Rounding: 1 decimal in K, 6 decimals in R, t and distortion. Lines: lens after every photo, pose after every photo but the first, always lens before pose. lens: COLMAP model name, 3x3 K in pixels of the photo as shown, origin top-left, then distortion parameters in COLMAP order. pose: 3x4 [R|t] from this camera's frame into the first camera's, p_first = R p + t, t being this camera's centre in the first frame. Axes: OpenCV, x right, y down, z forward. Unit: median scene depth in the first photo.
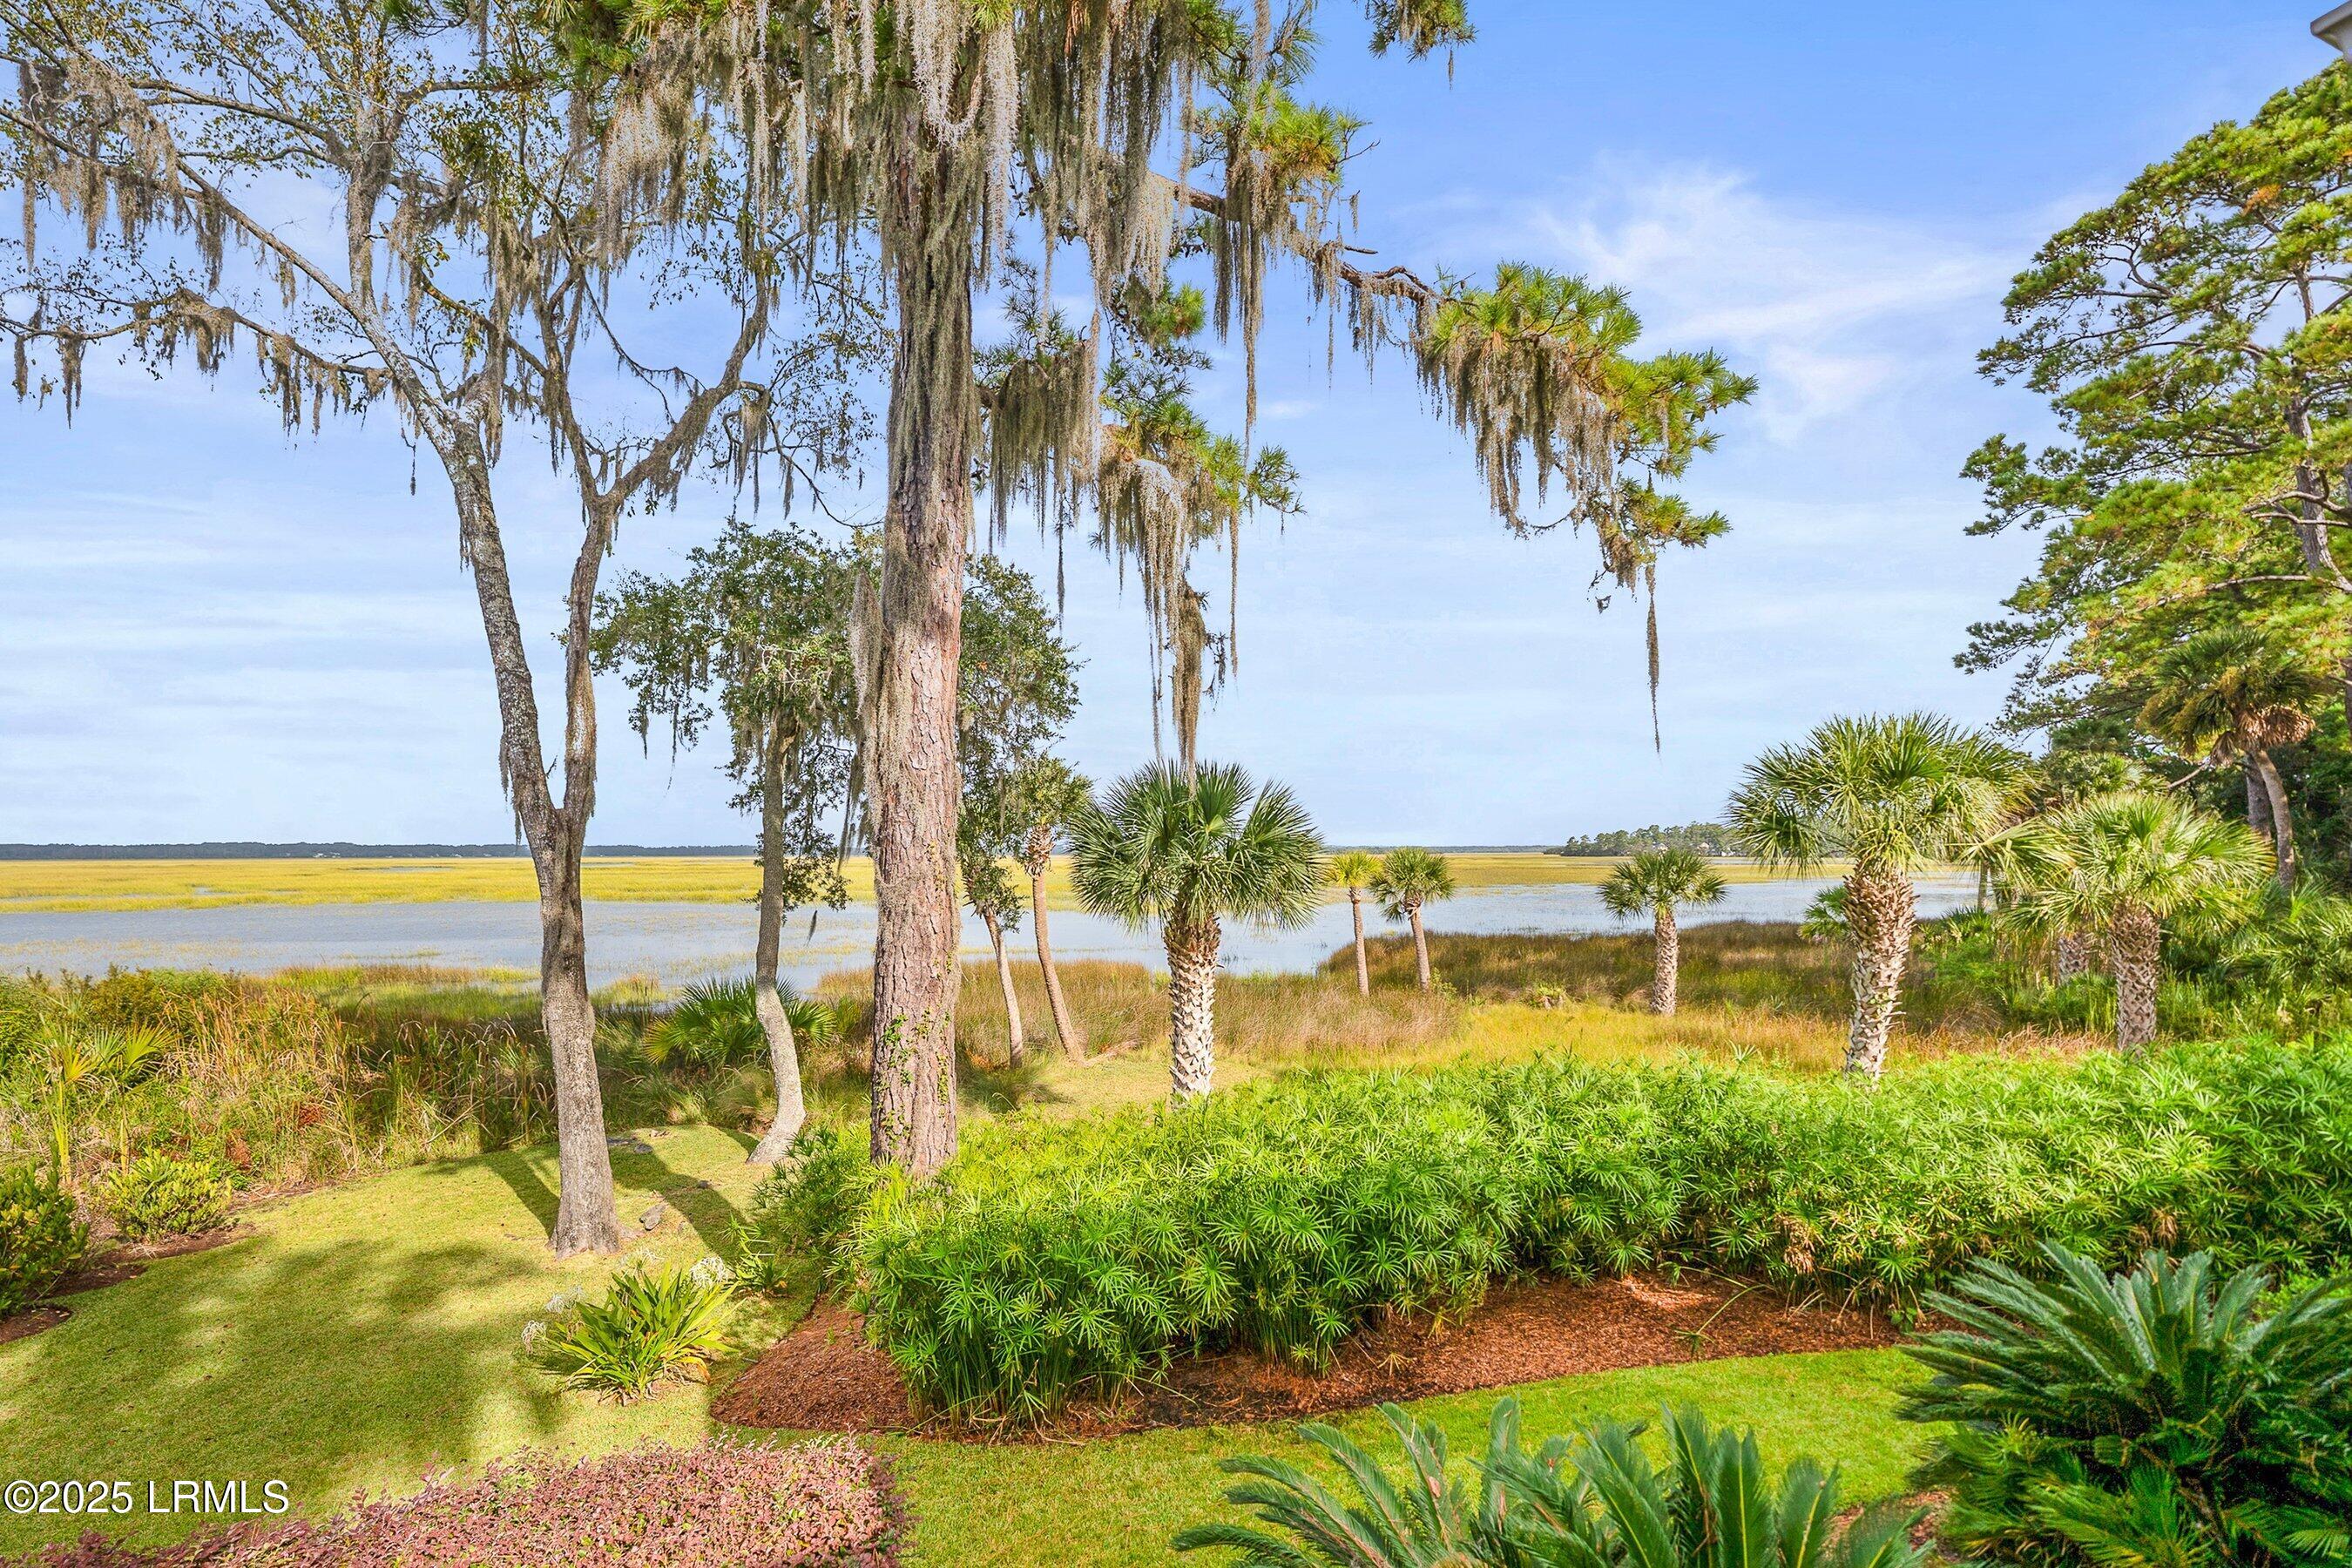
lens RADIAL K [[997.0, 0, 1145.1], [0, 997.0, 888.4], [0, 0, 1]] dist [-0.024703, 0.005351]
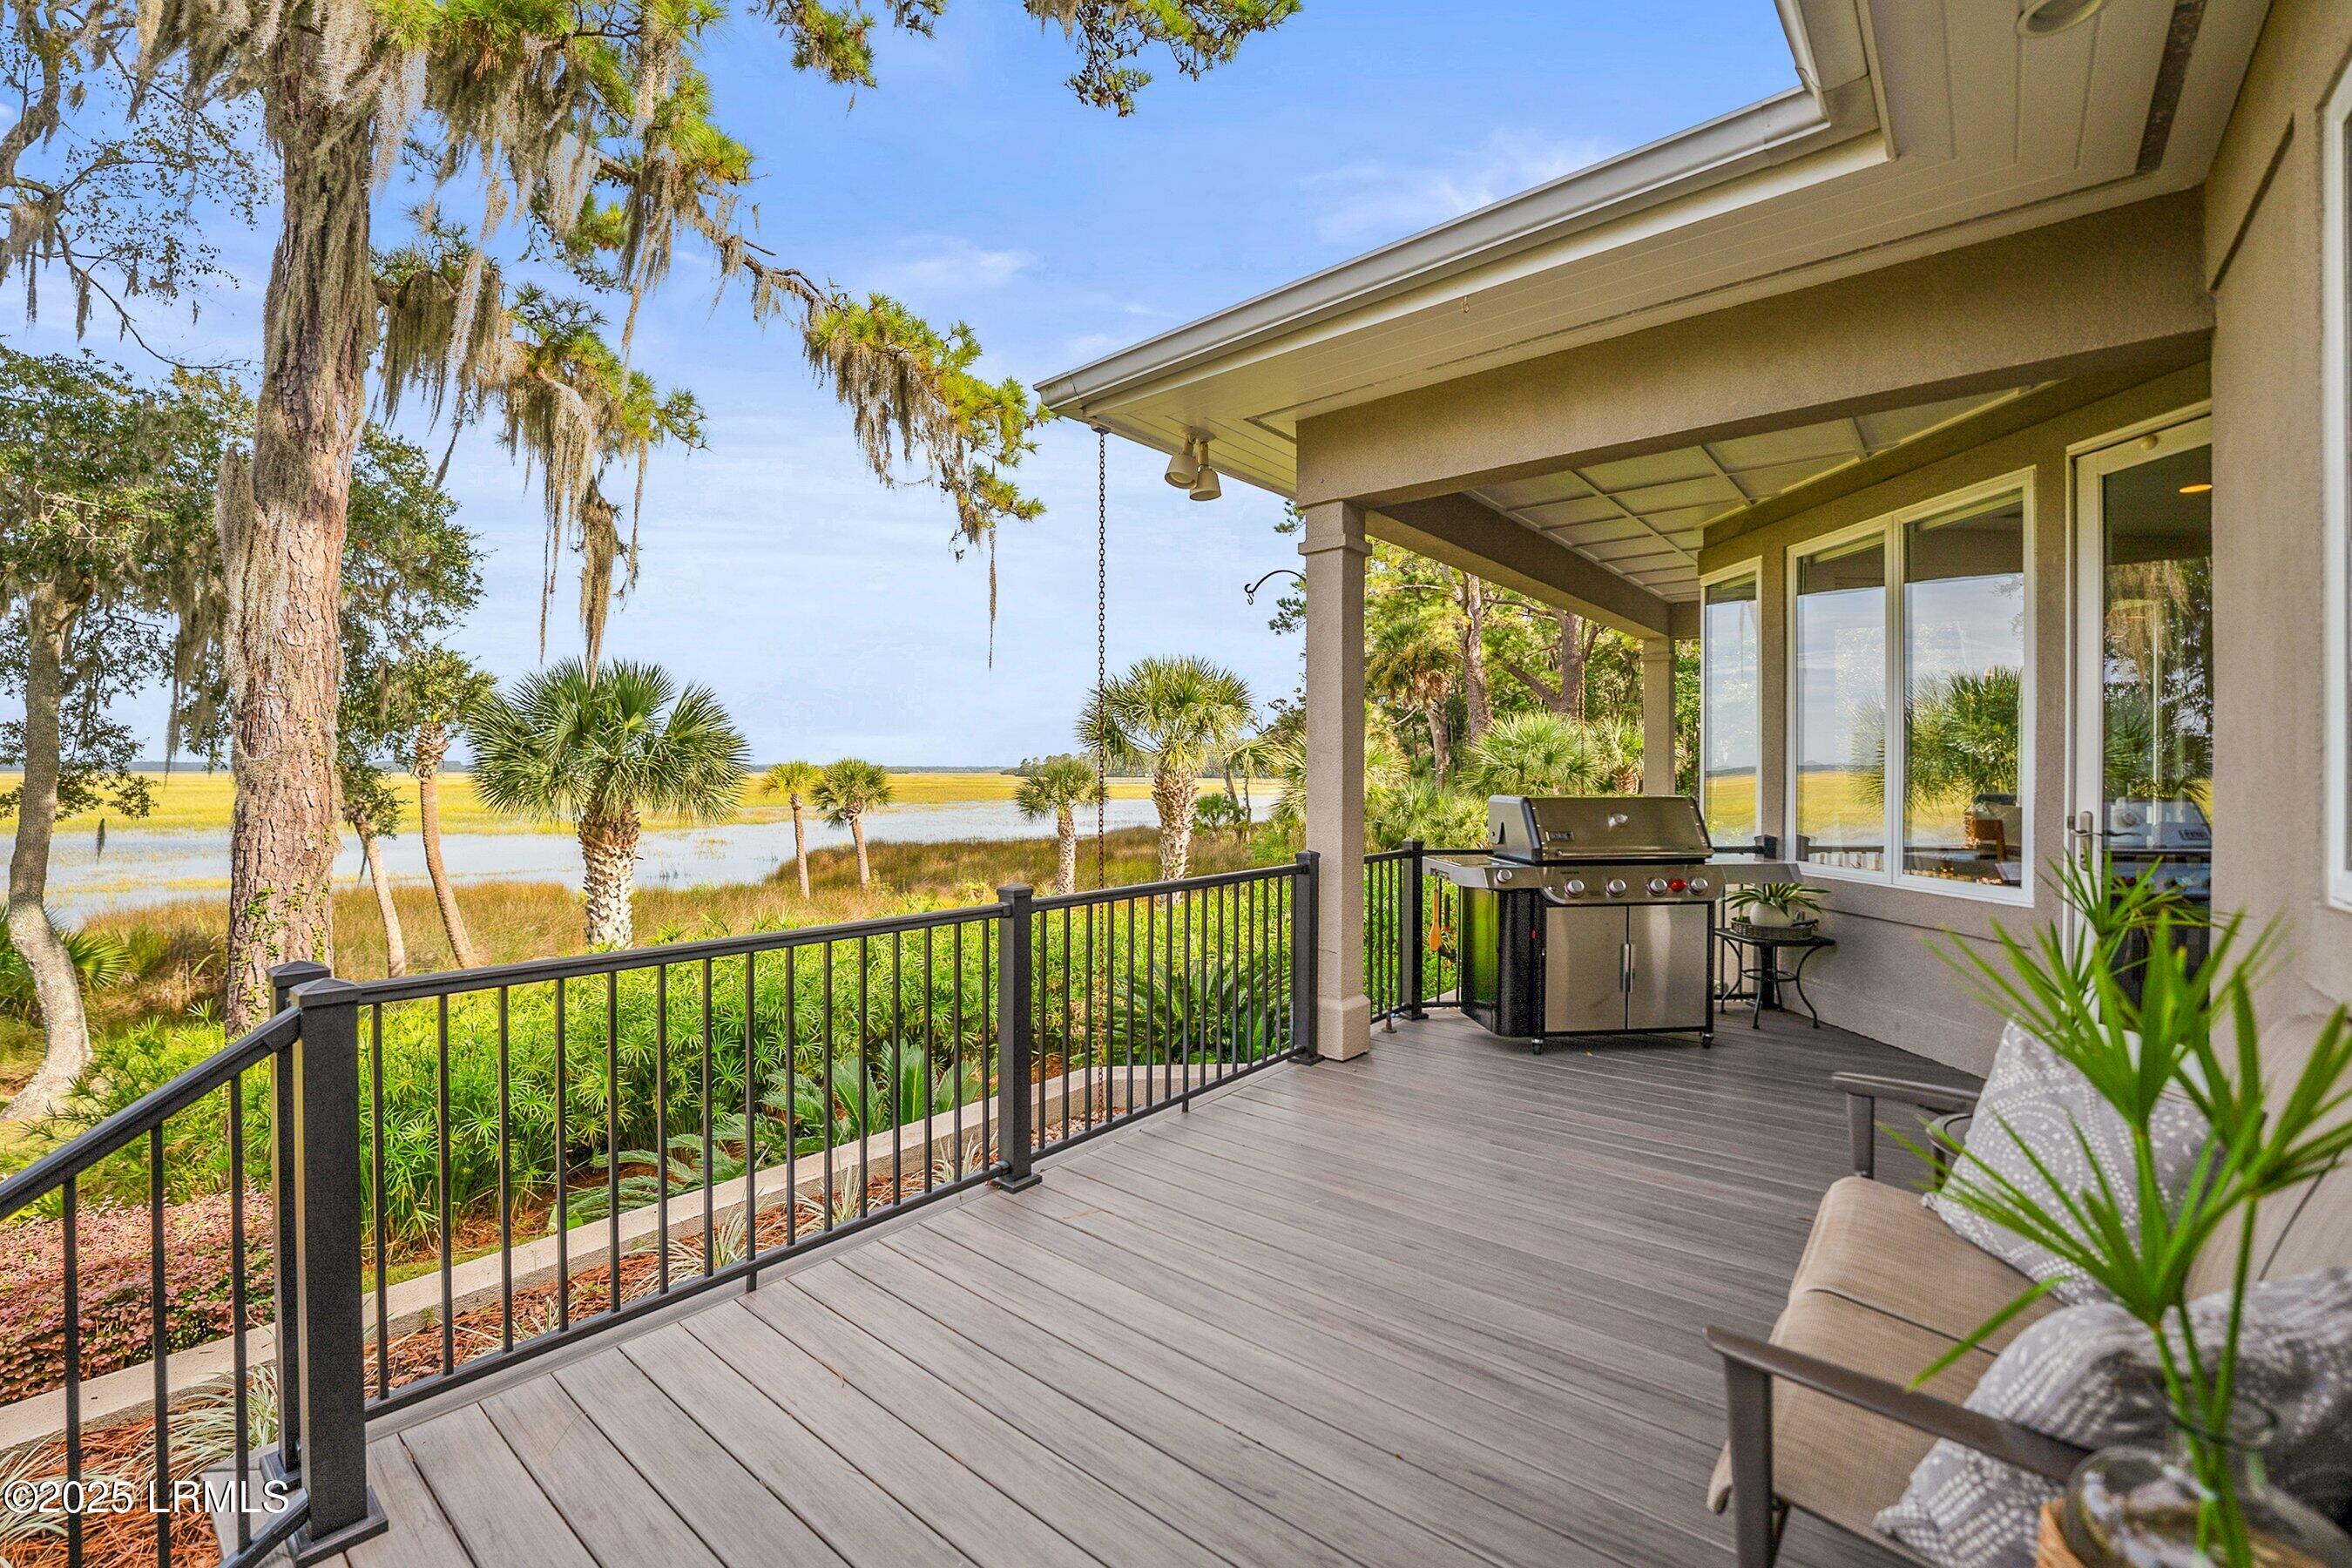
lens RADIAL K [[997.0, 0, 1151.6], [0, 997.0, 773.0], [0, 0, 1]] dist [-0.024703, 0.005351]
pose [[0.862627, 0.006277, 0.505801, 0.012460], [0.013045, 0.999314, -0.034651, 0.033673], [-0.505672, 0.036489, 0.861954, -0.173602]]
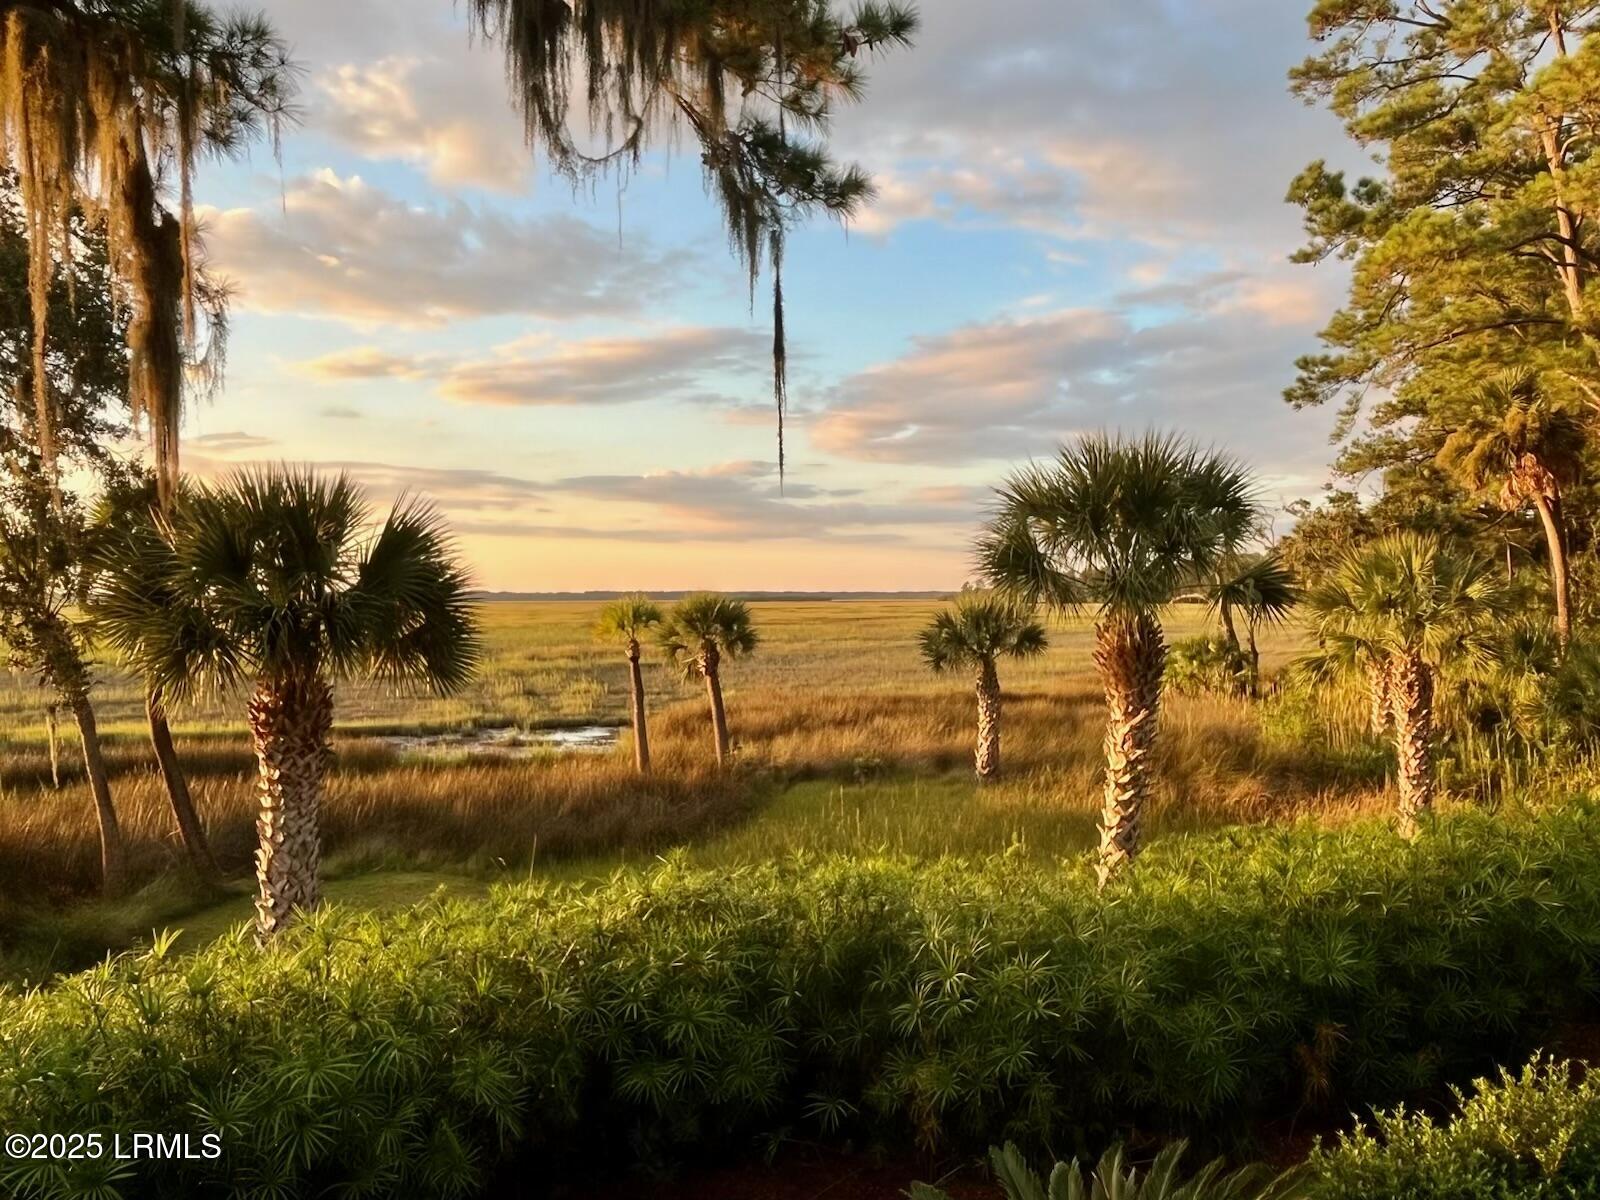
lens RADIAL K [[1197.1, 0, 814.7], [0, 1197.1, 593.0], [0, 0, 1]] dist [0.004975, 0.005904]
pose [[0.962943, 0.000293, 0.269707, 0.189145], [0.011533, 0.999040, -0.042259, 0.002560], [-0.269460, 0.043804, 0.962015, 0.057926]]
